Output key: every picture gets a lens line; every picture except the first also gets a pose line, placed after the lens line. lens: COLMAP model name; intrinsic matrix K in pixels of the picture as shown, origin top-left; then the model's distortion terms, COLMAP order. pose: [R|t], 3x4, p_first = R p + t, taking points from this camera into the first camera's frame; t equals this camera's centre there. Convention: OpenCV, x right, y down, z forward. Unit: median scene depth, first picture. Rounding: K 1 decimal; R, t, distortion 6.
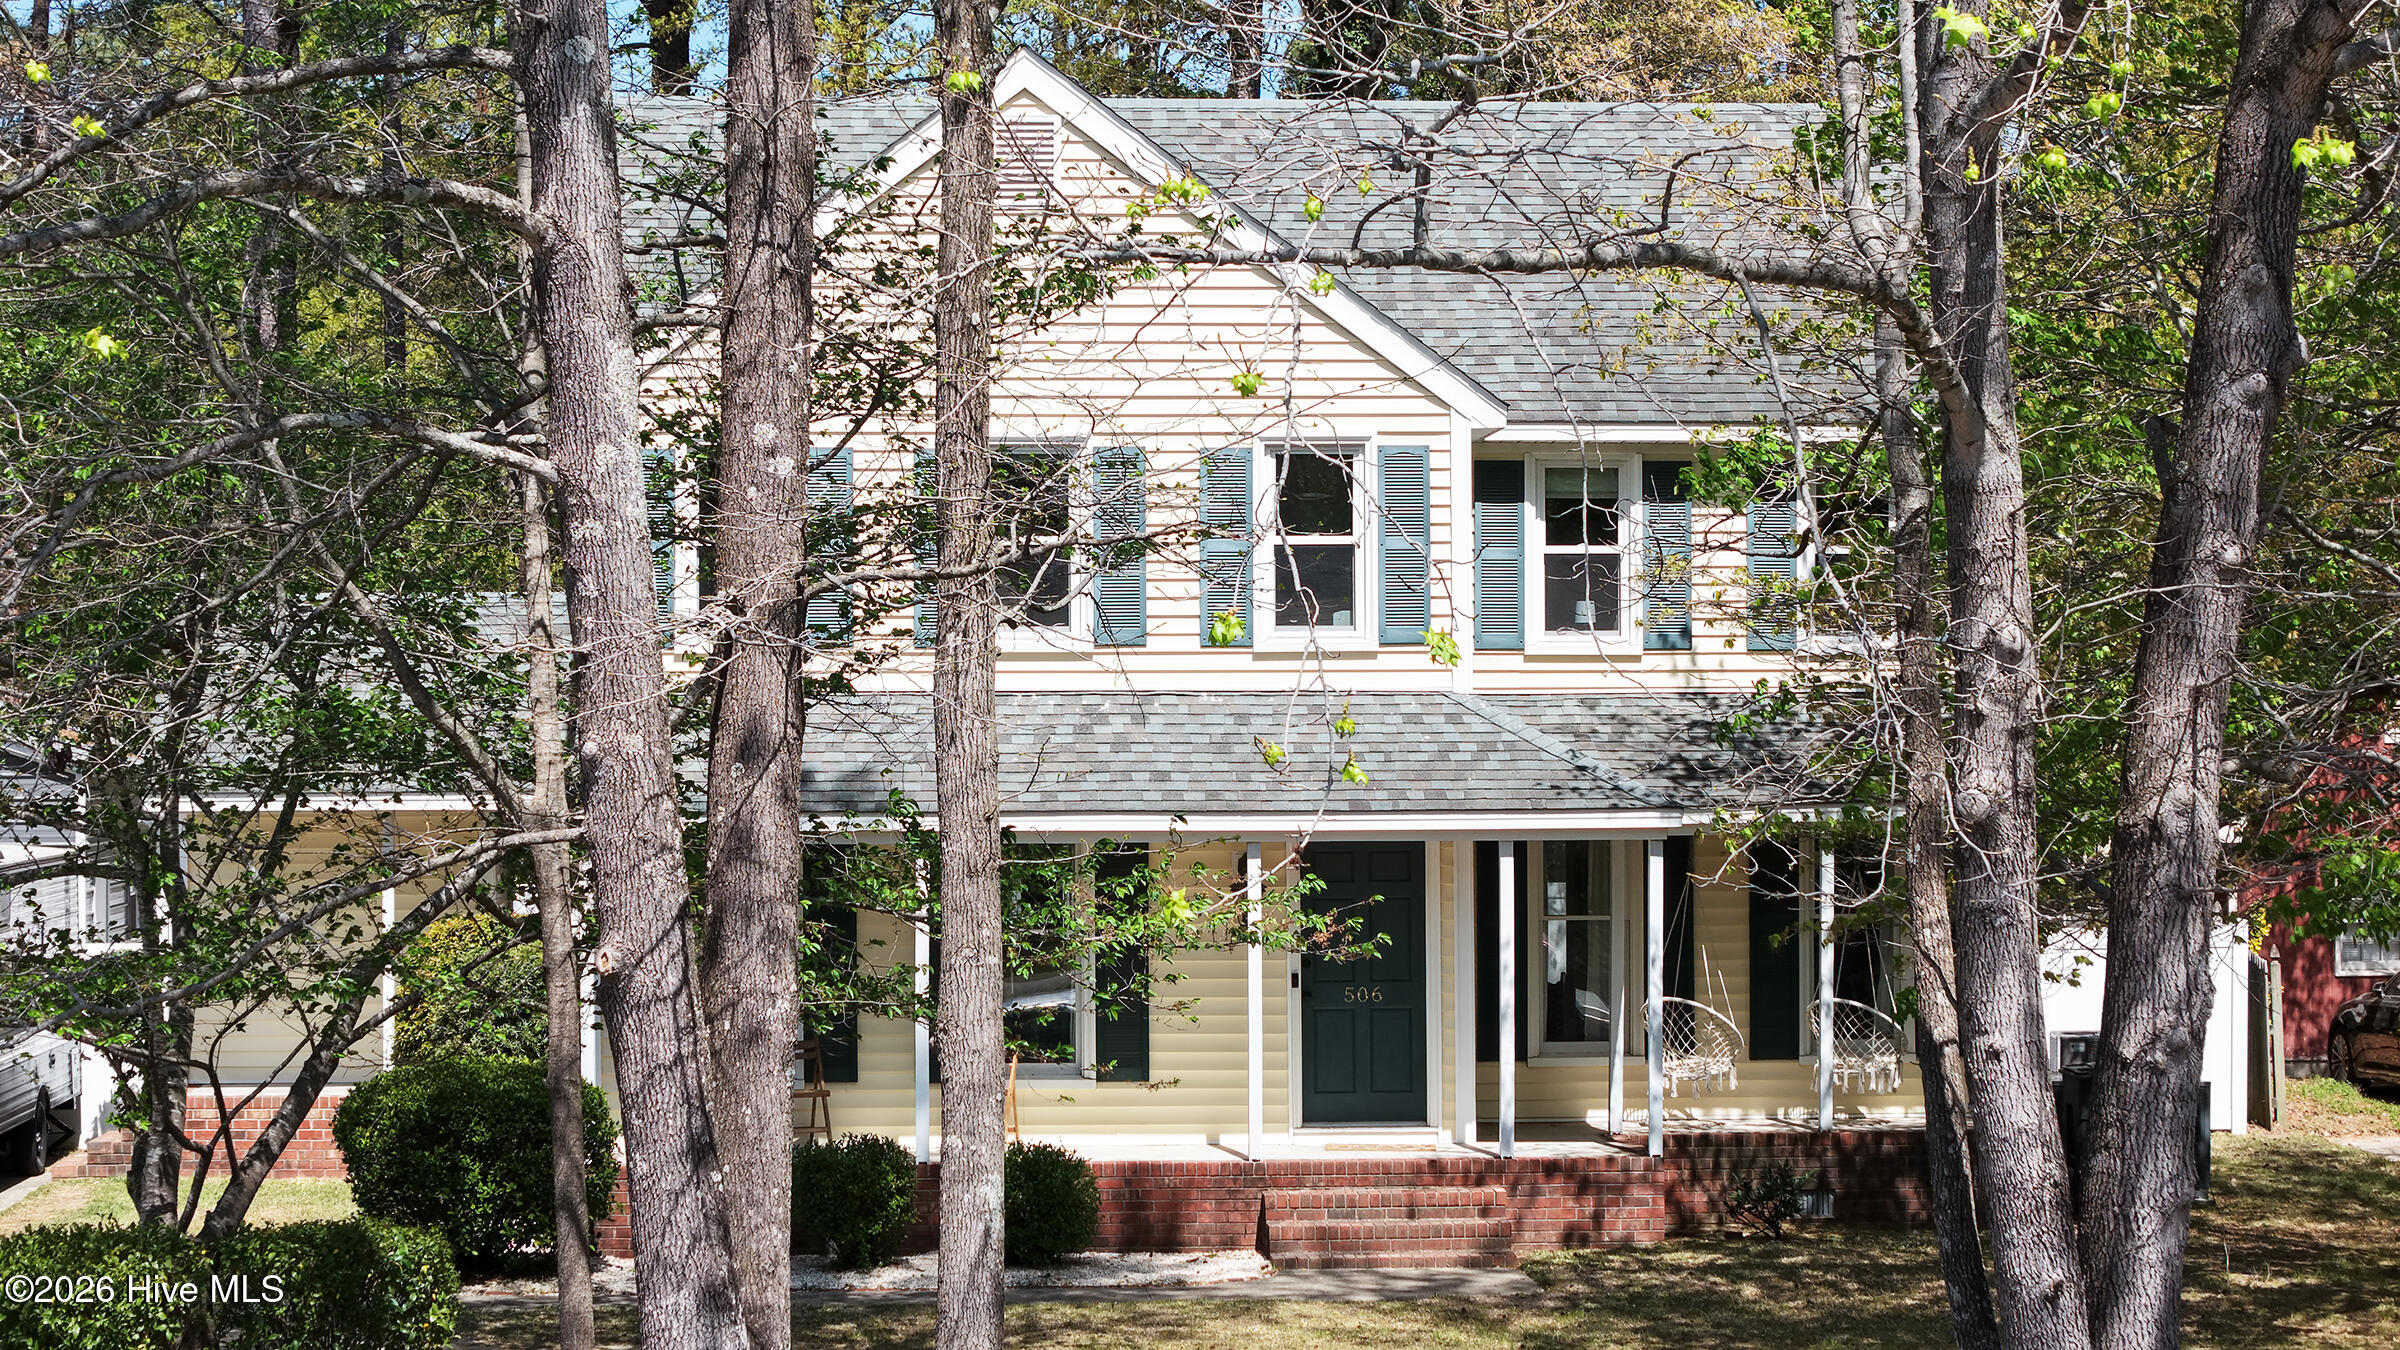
lens RADIAL K [[5647.7, 0, 1195.2], [0, 5647.7, 666.5], [0, 0, 1]] dist [-0.186891, 0.000000]
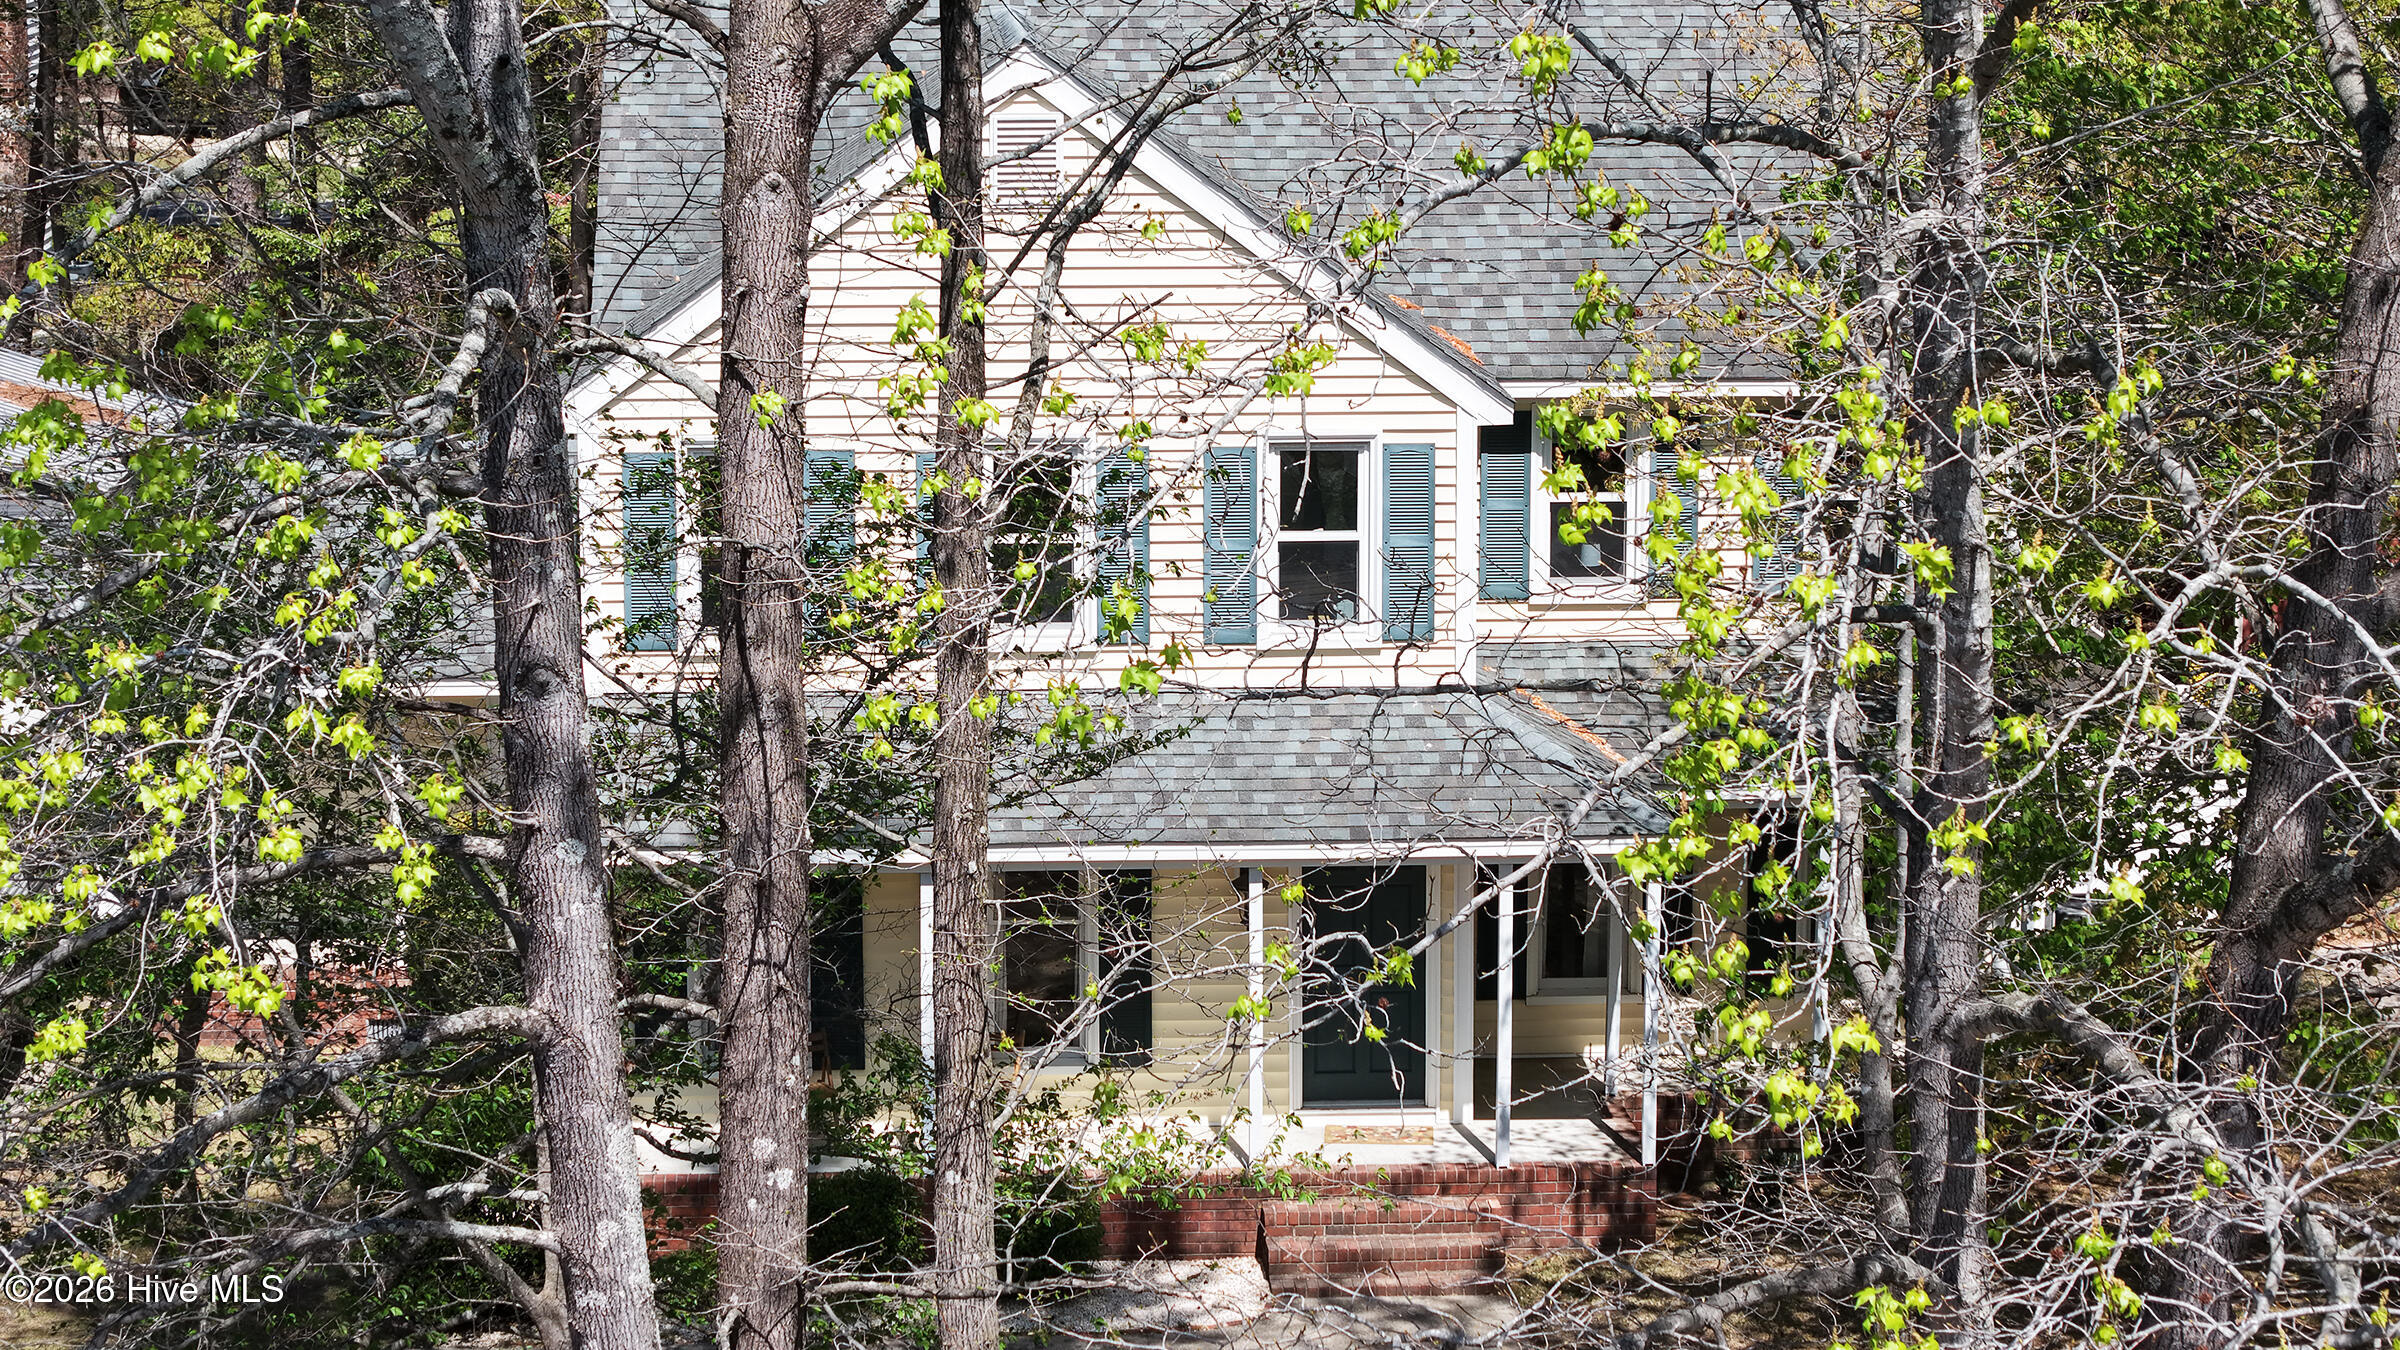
lens RADIAL K [[5647.7, 0, 1199.5], [0, 5647.7, 679.2], [0, 0, 1]] dist [-0.186891, 0.000000]
pose [[0.999989, 0.003662, -0.002840, 0.002969], [-0.003002, 0.978759, 0.204990, -0.209324], [0.003530, -0.204979, 0.978760, 0.015802]]
